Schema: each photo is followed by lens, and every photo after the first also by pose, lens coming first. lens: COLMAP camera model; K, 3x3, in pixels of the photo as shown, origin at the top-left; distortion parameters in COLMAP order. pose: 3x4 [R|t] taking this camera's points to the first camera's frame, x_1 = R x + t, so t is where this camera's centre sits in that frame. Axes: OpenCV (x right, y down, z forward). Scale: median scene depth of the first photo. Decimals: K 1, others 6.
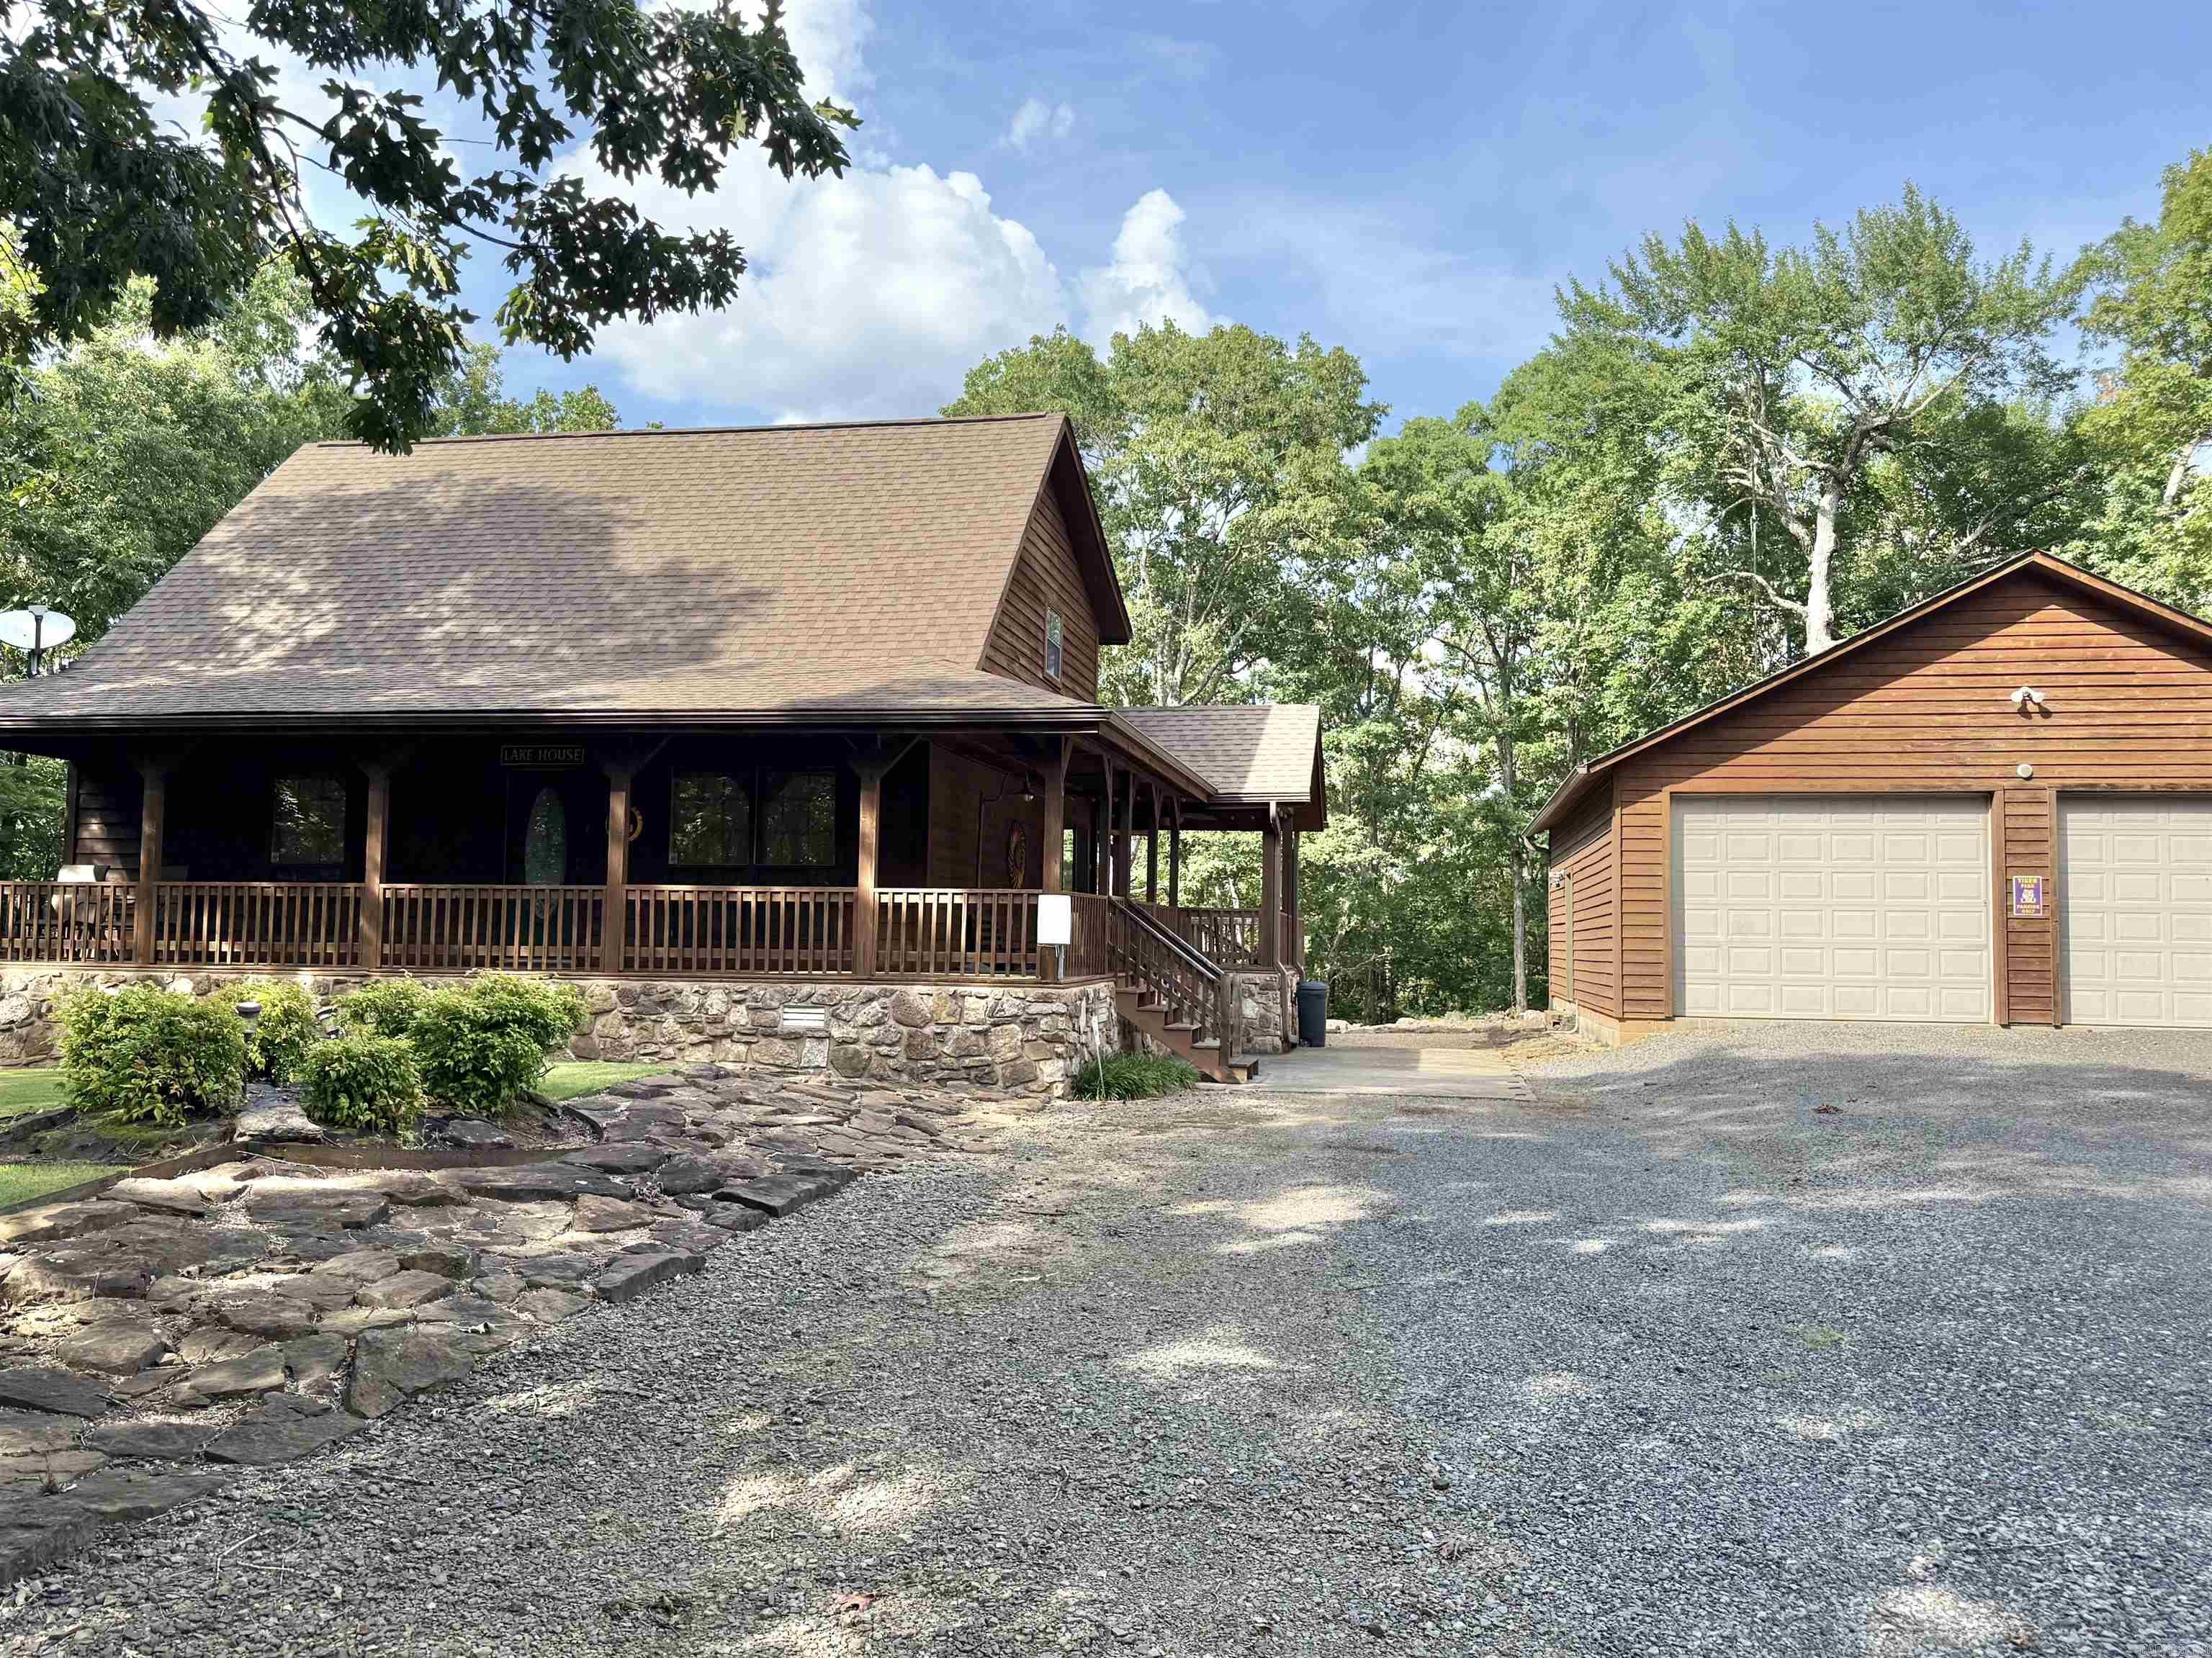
lens RADIAL K [[1568.3, 0, 1103.6], [0, 1568.3, 835.7], [0, 0, 1]] dist [0.119237, -0.175966]
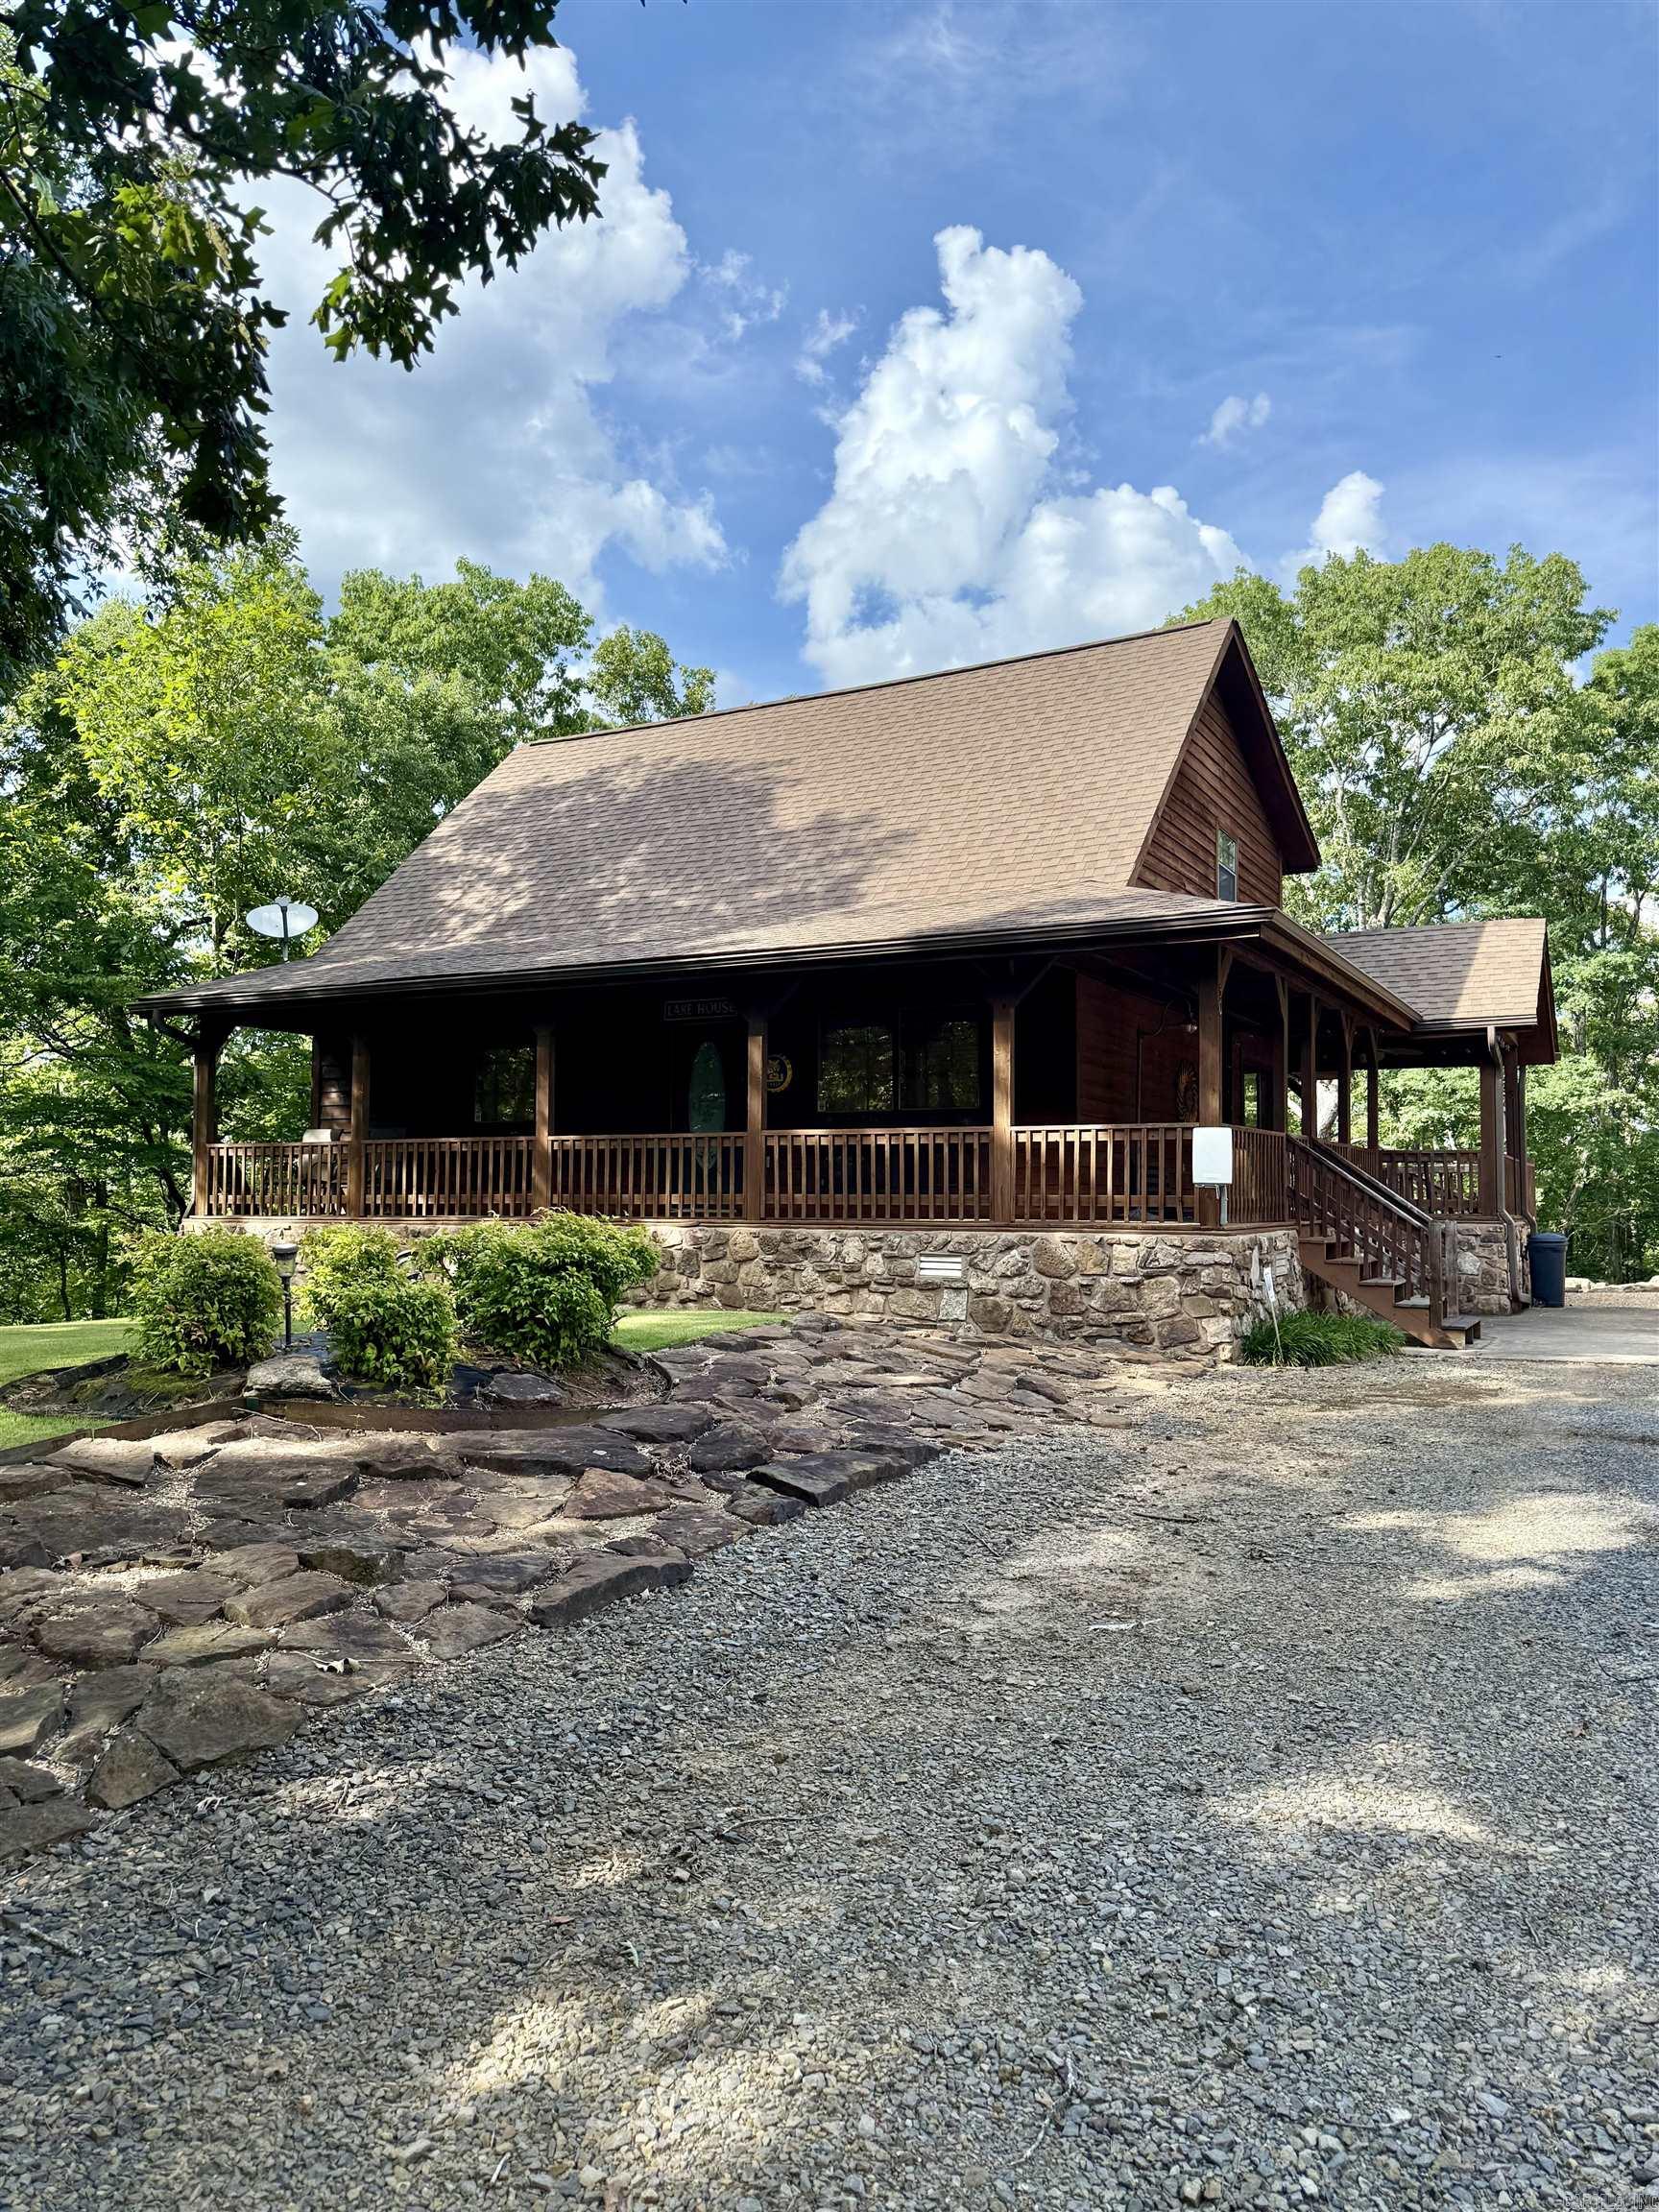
lens RADIAL K [[1568.4, 0, 805.0], [0, 1568.4, 1104.8], [0, 0, 1]] dist [0.119237, -0.175966]
pose [[0.954589, -0.028551, -0.296554, 0.018961], [0.031441, 0.999493, 0.004981, 0.019281], [0.296261, -0.014079, 0.955003, 0.140214]]
